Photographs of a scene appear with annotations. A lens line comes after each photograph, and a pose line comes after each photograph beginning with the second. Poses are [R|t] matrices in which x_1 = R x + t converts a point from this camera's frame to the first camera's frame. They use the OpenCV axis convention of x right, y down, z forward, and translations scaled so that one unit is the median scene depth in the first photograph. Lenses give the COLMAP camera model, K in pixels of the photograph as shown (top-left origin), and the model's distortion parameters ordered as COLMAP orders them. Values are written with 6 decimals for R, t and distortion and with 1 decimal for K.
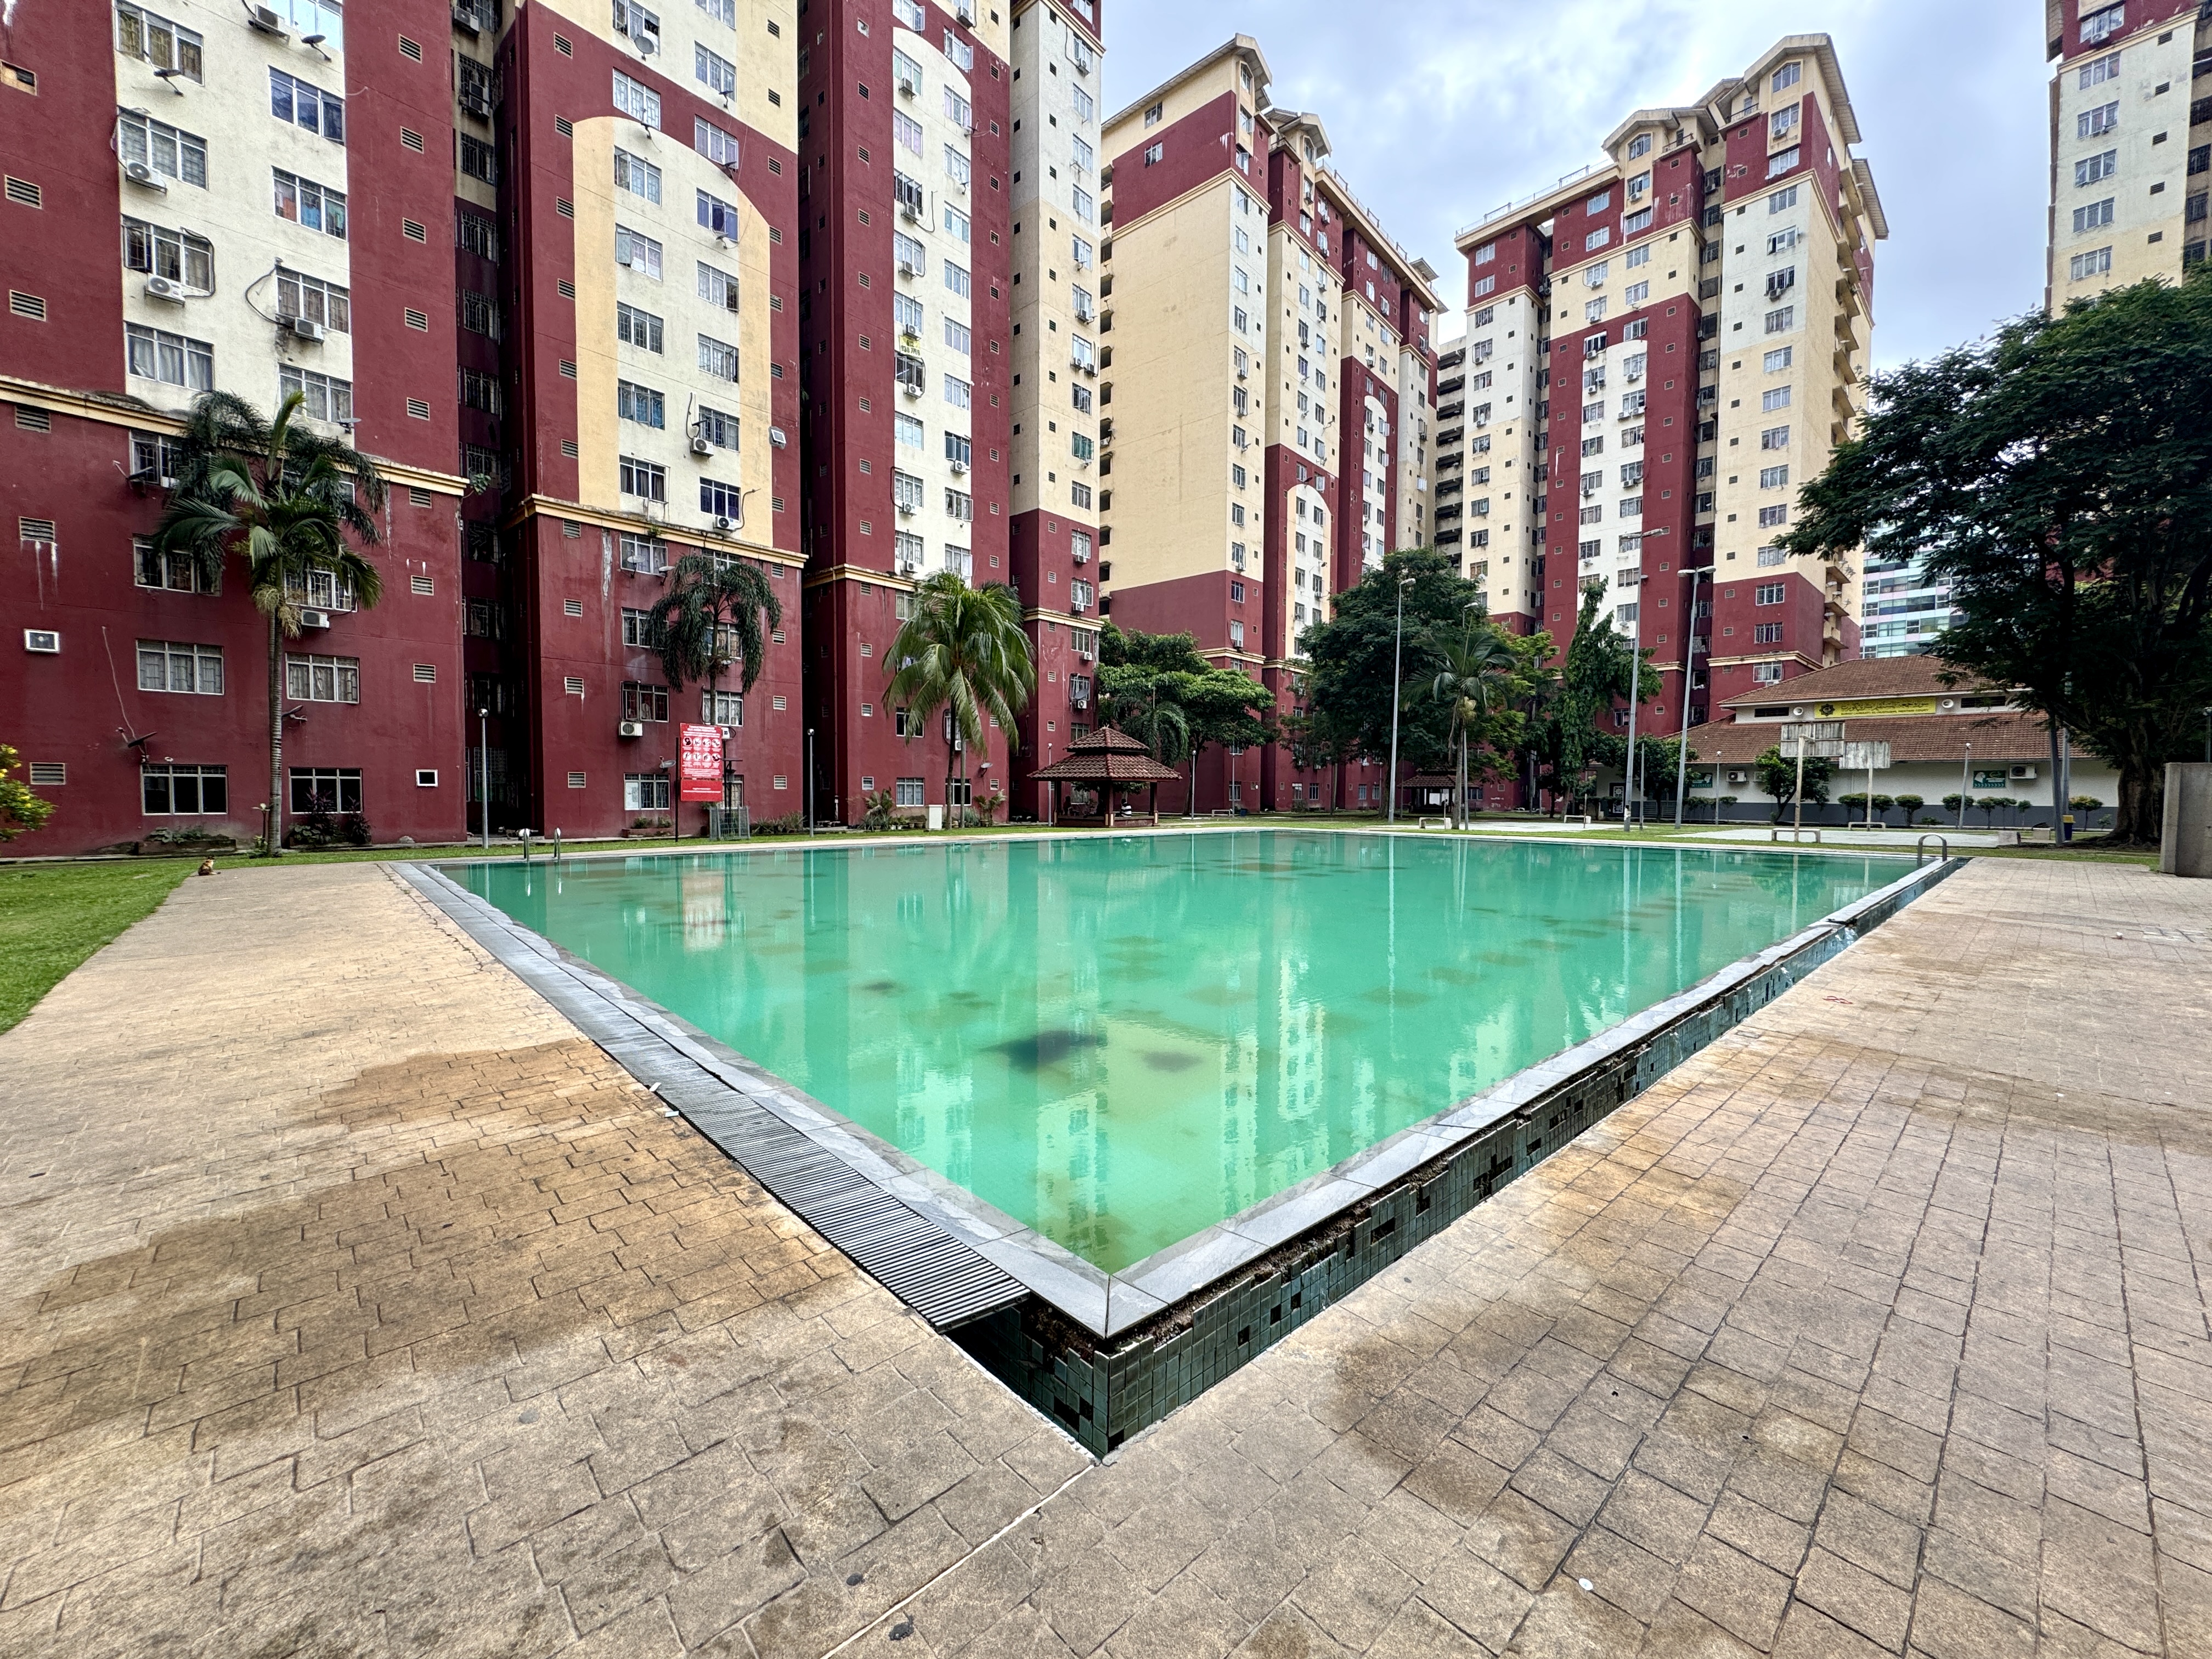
lens RADIAL K [[880.5, 0, 1107.4], [0, 880.5, 825.0], [0, 0, 1]] dist [-0.002238, -0.000457]
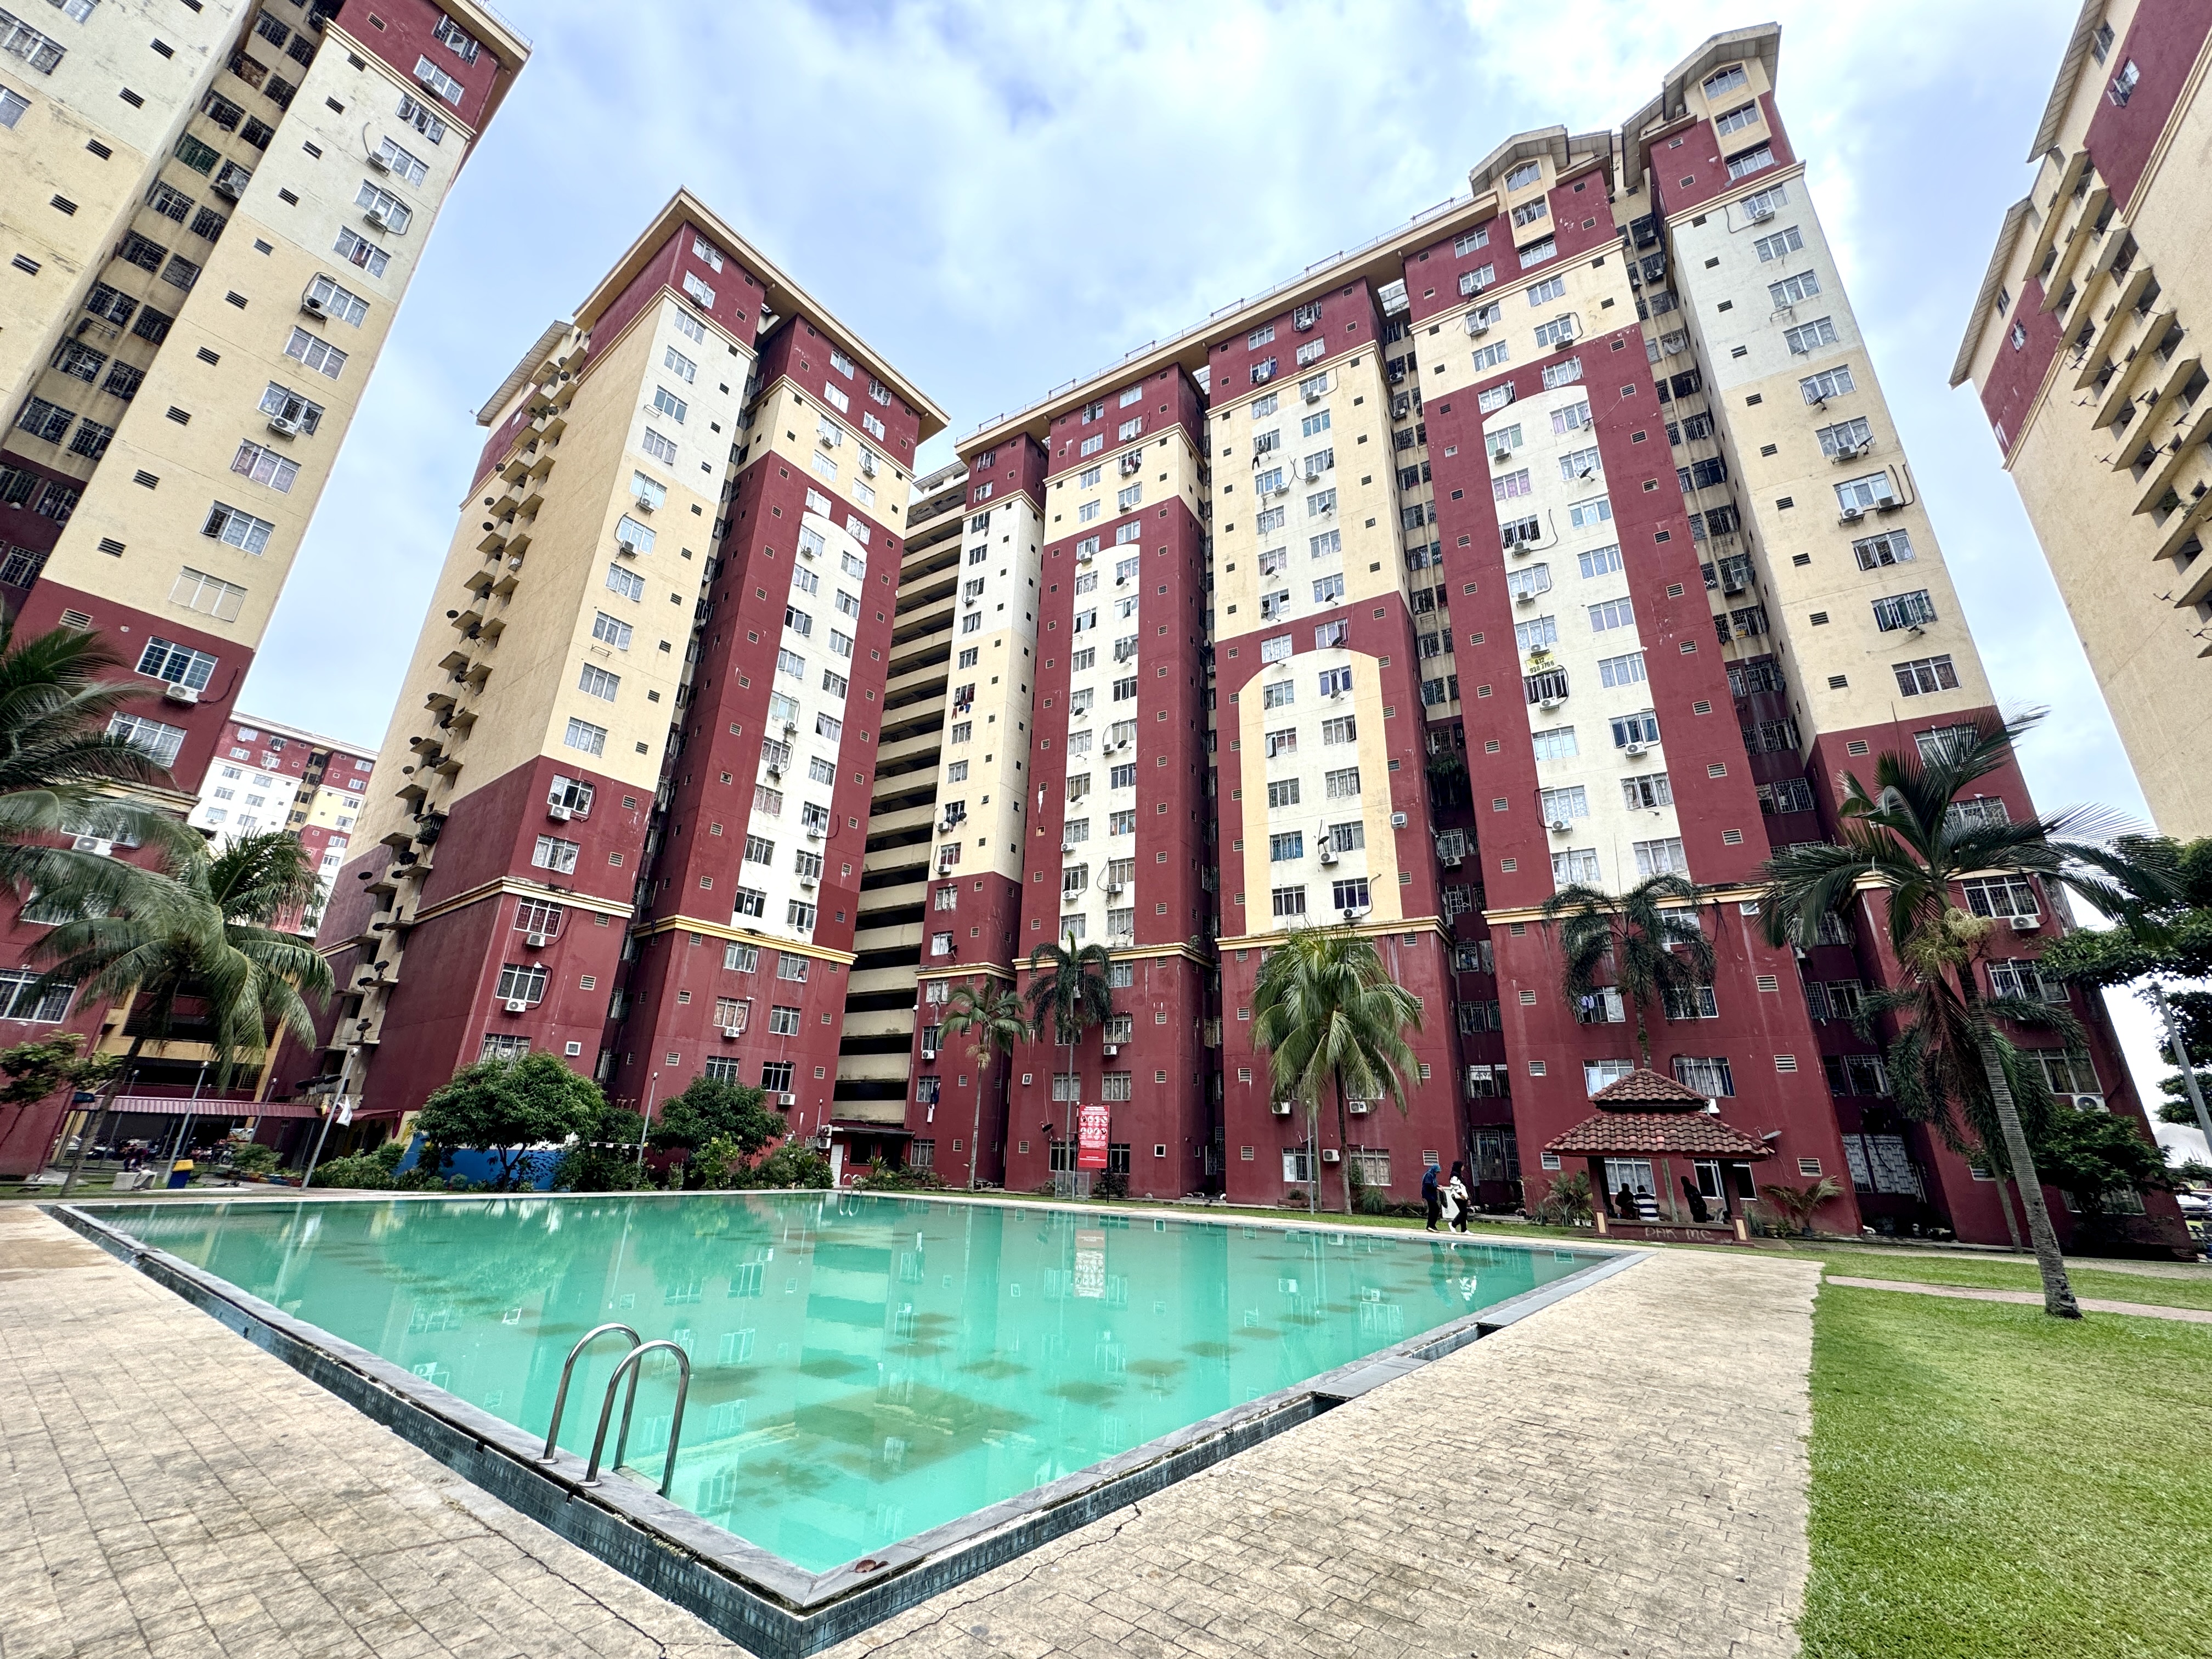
lens RADIAL K [[880.5, 0, 1115.1], [0, 880.5, 832.4], [0, 0, 1]] dist [-0.002238, -0.000457]
pose [[0.178456, -0.336076, -0.924774, 0.617057], [-0.064107, 0.933892, -0.351760, -0.023791], [0.981857, 0.122058, 0.145114, 0.547535]]
